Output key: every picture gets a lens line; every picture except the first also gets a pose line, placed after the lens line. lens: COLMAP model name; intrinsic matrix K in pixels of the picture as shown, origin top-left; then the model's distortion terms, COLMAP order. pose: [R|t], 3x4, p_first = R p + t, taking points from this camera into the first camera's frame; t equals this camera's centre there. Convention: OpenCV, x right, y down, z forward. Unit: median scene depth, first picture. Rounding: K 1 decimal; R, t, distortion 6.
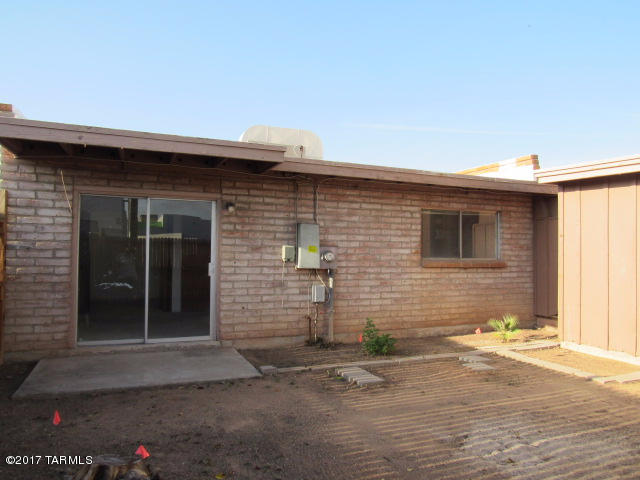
lens RADIAL K [[458.9, 0, 321.4], [0, 458.9, 240.9], [0, 0, 1]] dist [-0.026485, 0.002508]
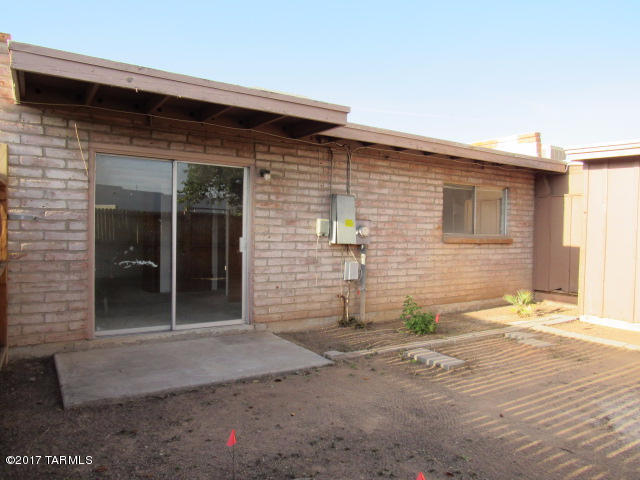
lens RADIAL K [[458.9, 0, 321.0], [0, 458.9, 241.6], [0, 0, 1]] dist [-0.026485, 0.002508]
pose [[0.984694, 0.002147, 0.174278, -0.276047], [-0.011539, 0.998533, 0.052894, 0.008189], [-0.173909, -0.054095, 0.983275, 0.115168]]
